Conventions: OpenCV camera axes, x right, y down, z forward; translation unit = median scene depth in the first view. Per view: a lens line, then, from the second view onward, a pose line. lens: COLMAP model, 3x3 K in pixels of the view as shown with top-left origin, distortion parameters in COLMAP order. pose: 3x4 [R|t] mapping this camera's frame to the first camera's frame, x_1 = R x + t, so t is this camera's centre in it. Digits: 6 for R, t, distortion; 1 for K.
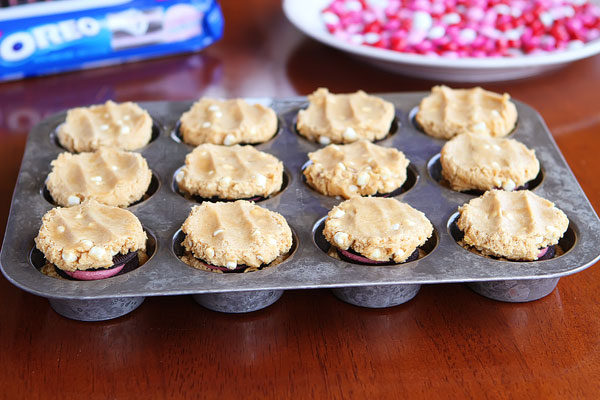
lens RADIAL K [[1474.3, 0, 300.0], [0, 1474.3, 200.0], [0, 0, 1]] dist [0.025522, 0.567319]
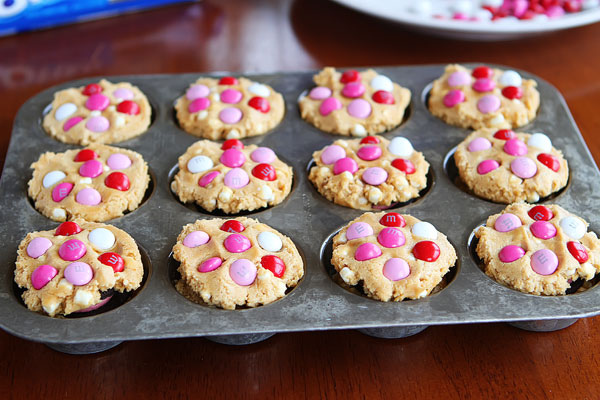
lens RADIAL K [[1259.8, 0, 300.0], [0, 1259.8, 200.0], [0, 0, 1]] dist [0.012032, -0.127258]
pose [[0.999977, 0.004547, 0.004990, -0.008682], [-0.005178, 0.990870, 0.134719, -0.118179], [-0.004332, -0.134742, 0.990871, 0.236047]]
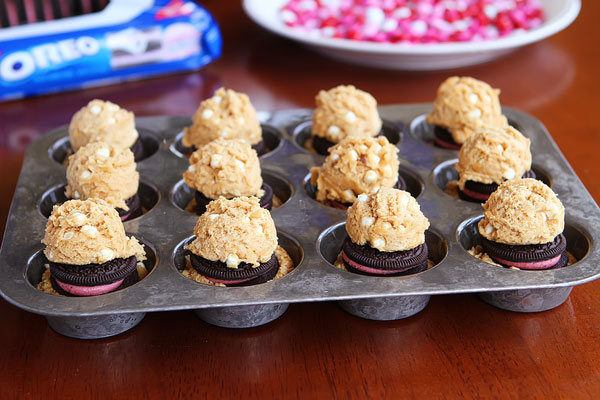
lens RADIAL K [[1324.3, 0, 300.0], [0, 1324.3, 200.0], [0, 0, 1]] dist [0.031961, -0.101390]
pose [[0.999864, -0.014484, 0.007844, -0.009602], [0.014632, 0.999709, -0.019182, 0.010060], [-0.007564, 0.019295, 0.999785, 0.131848]]
